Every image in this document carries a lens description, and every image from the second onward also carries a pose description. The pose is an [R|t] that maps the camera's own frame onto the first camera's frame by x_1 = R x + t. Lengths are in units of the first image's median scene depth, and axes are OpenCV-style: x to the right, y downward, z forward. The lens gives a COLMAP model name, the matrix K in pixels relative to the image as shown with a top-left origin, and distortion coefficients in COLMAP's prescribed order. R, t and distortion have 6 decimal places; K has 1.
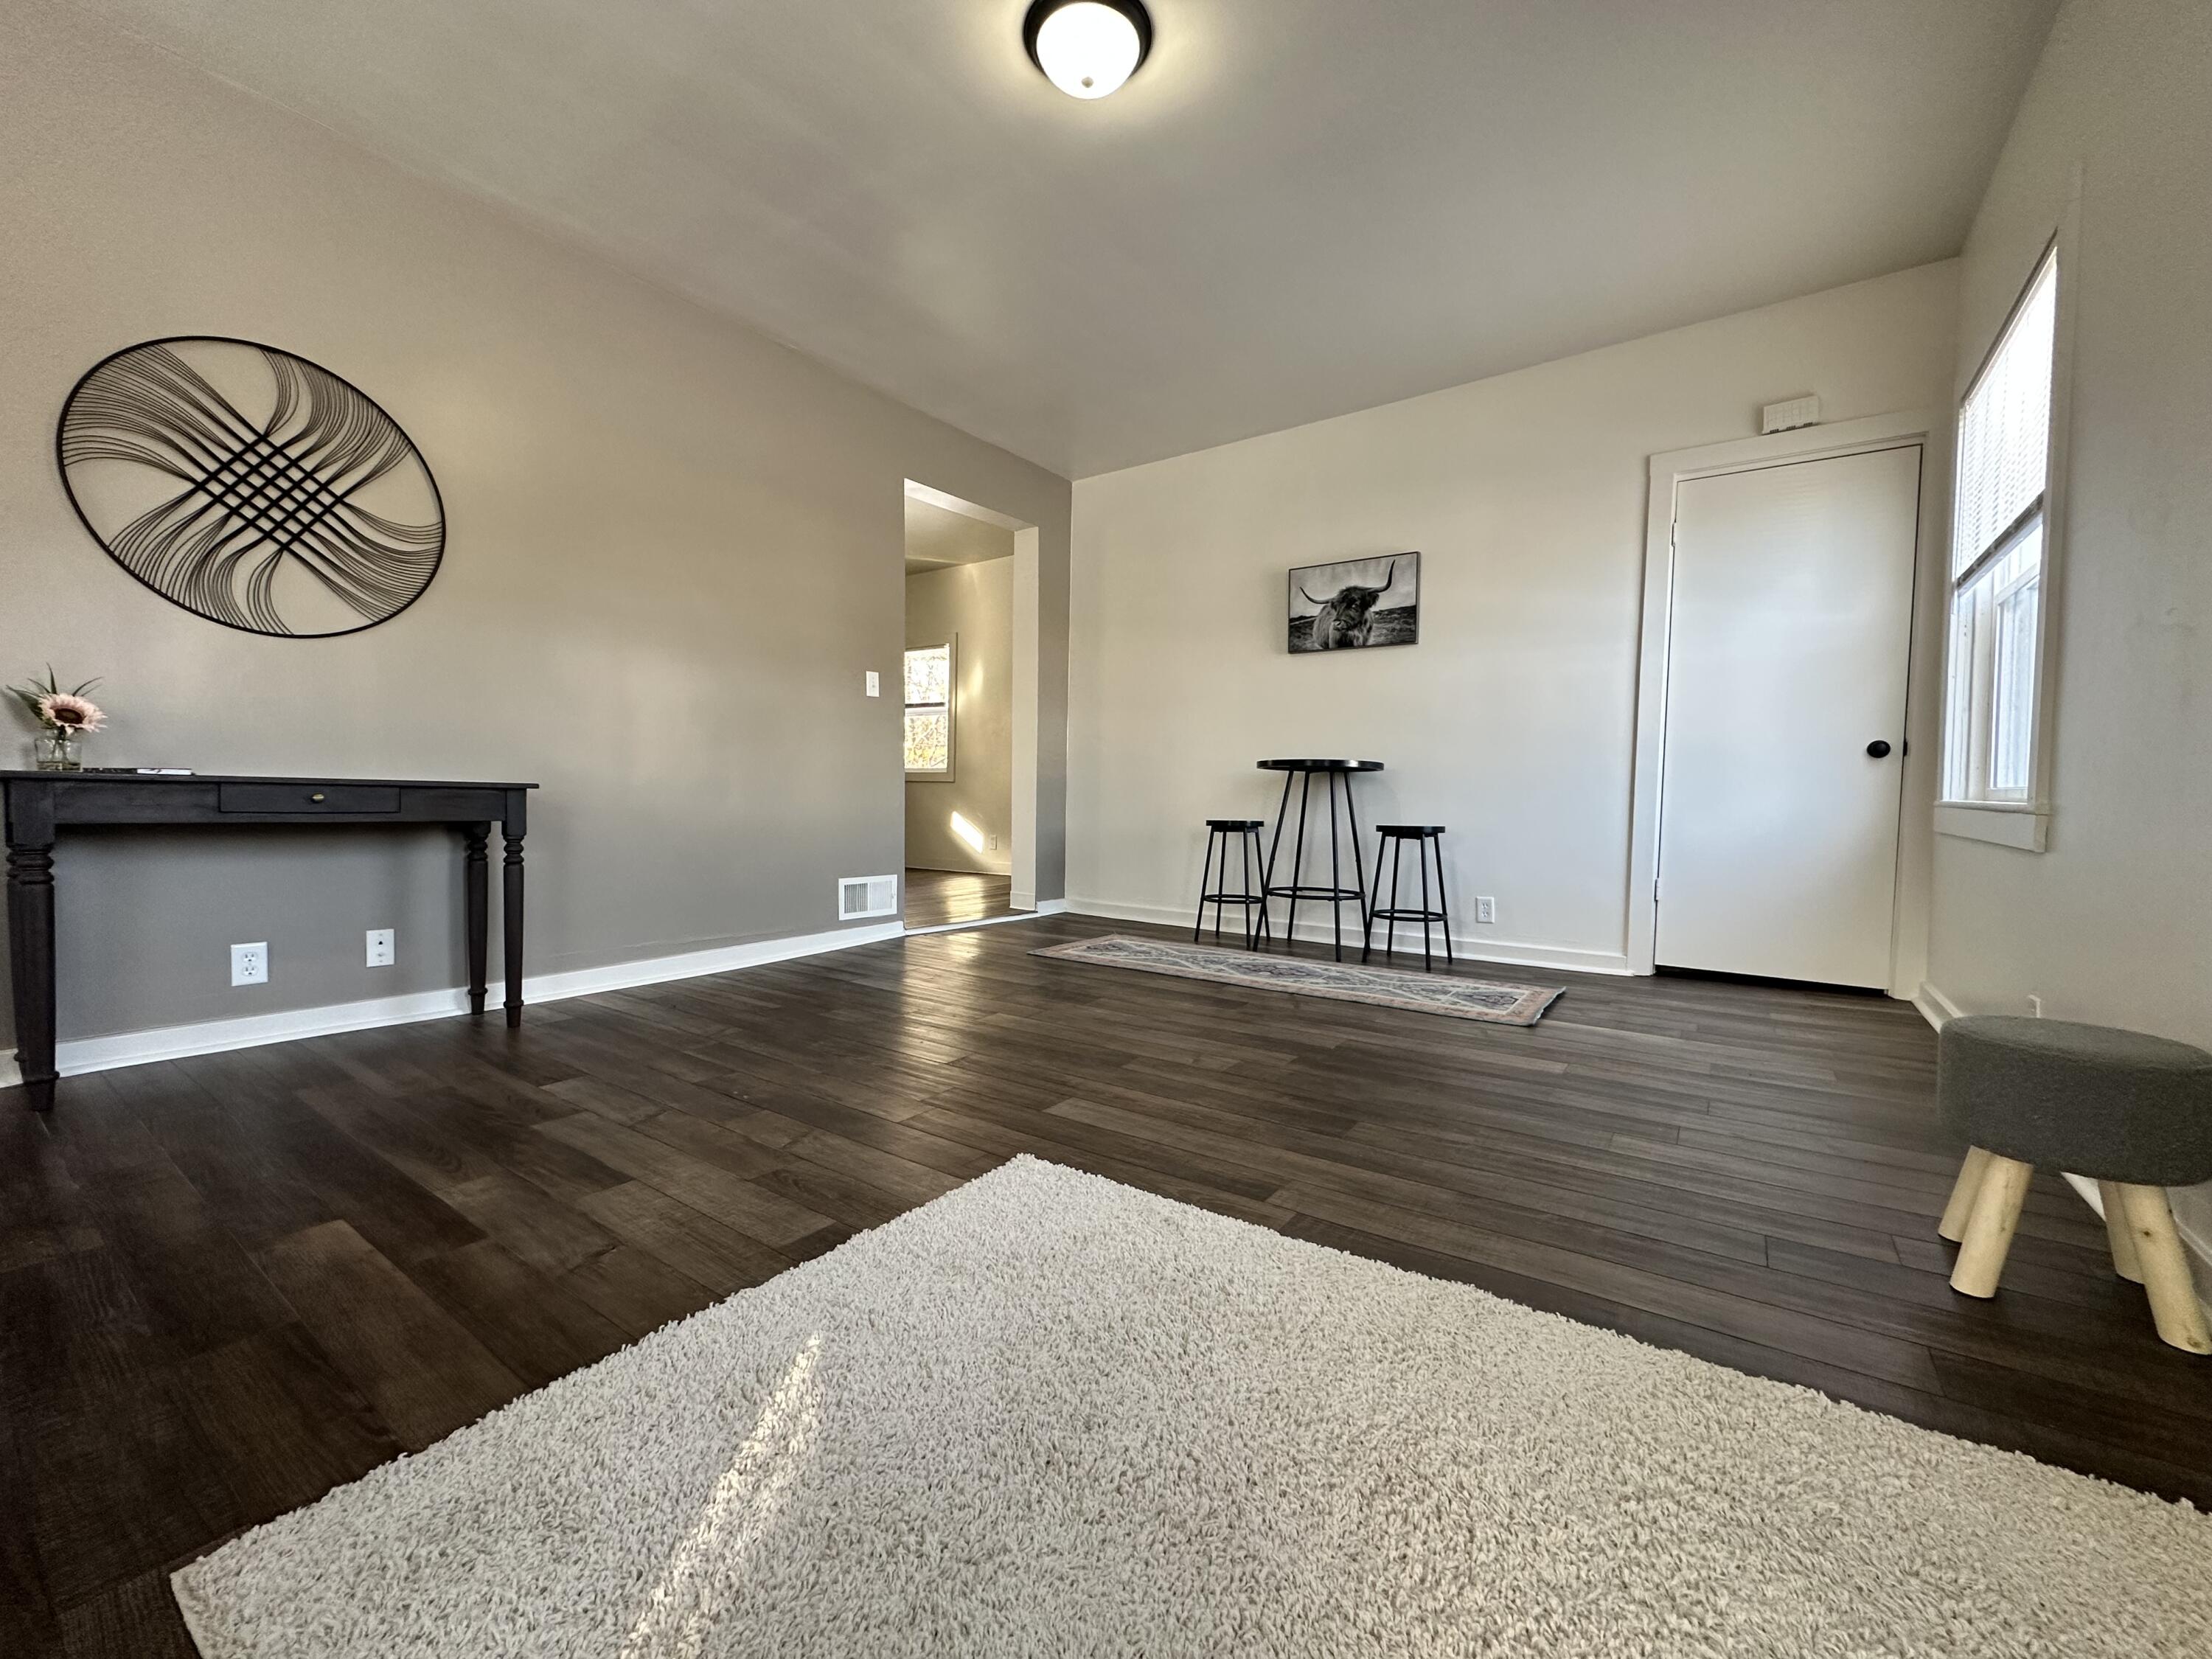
lens RADIAL K [[881.2, 0, 1106.0], [0, 881.2, 829.5], [0, 0, 1]] dist [-0.000627, -0.000574]
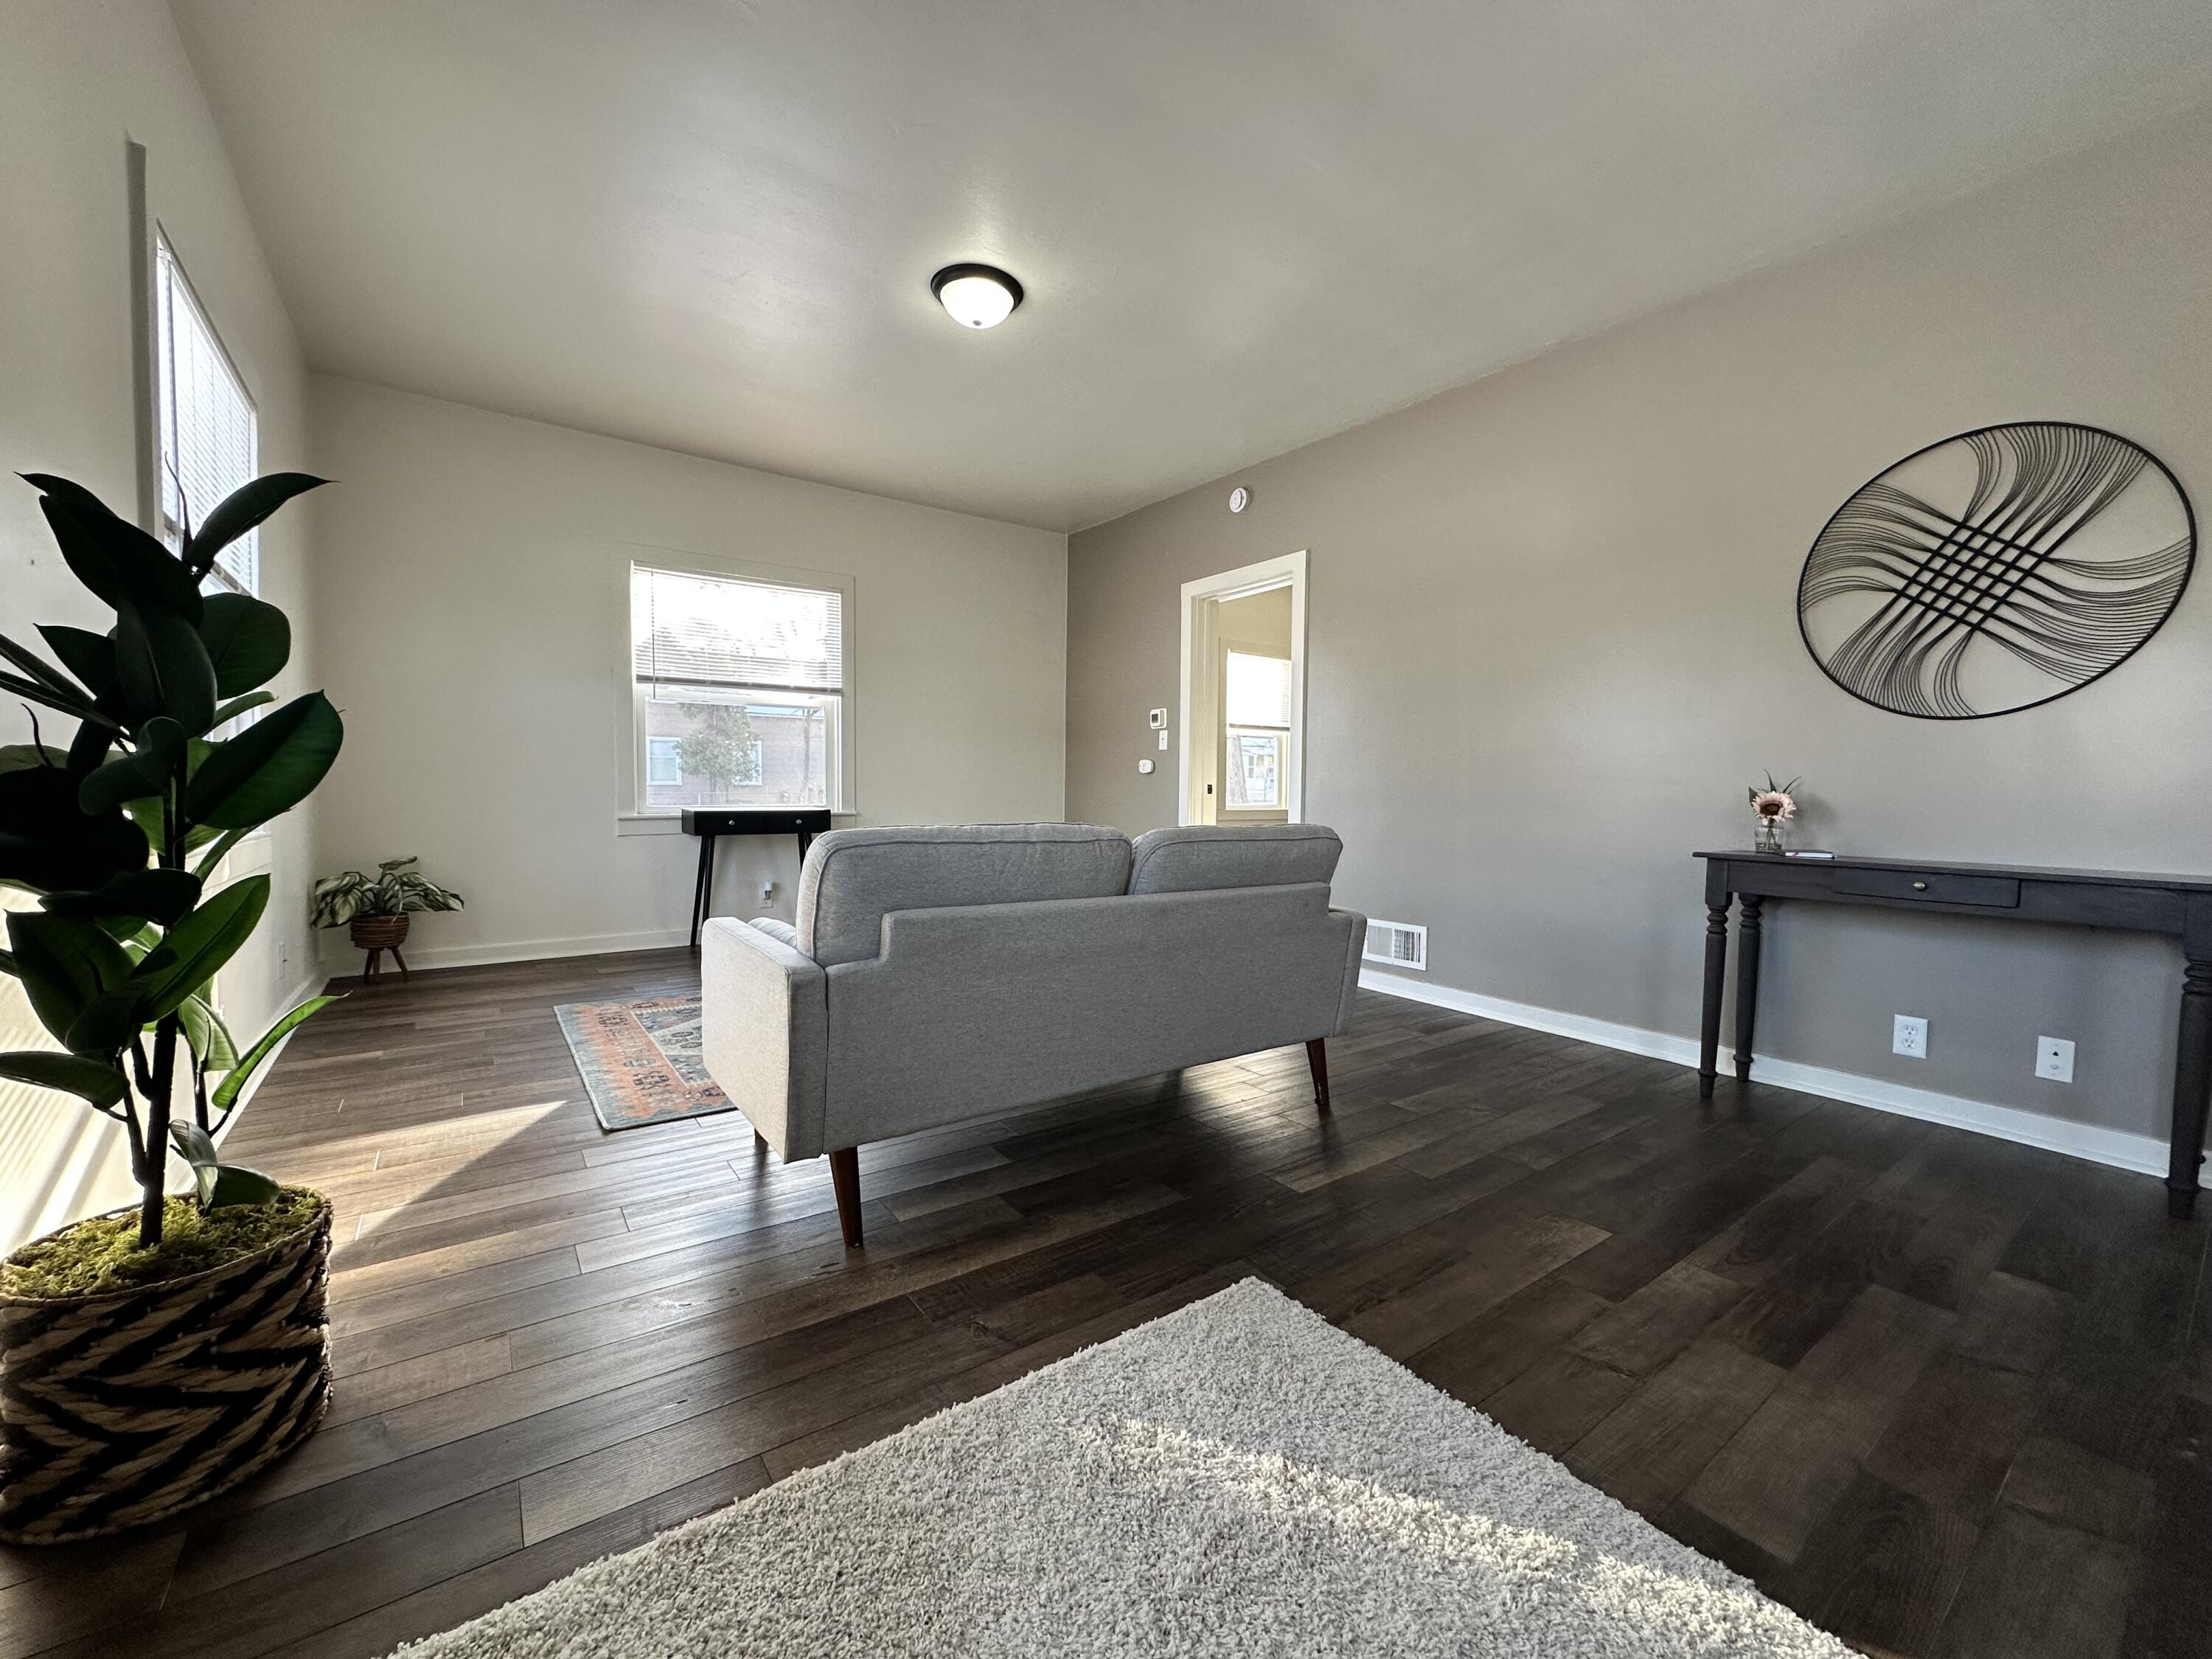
lens RADIAL K [[878.9, 0, 1106.0], [0, 878.9, 829.5], [0, 0, 1]] dist [-0.002703, 0.000173]
pose [[-0.317365, 0.022289, -0.948042, 0.286949], [-0.053174, 0.997733, 0.041258, -0.077542], [0.946812, 0.063505, -0.315460, 0.371697]]
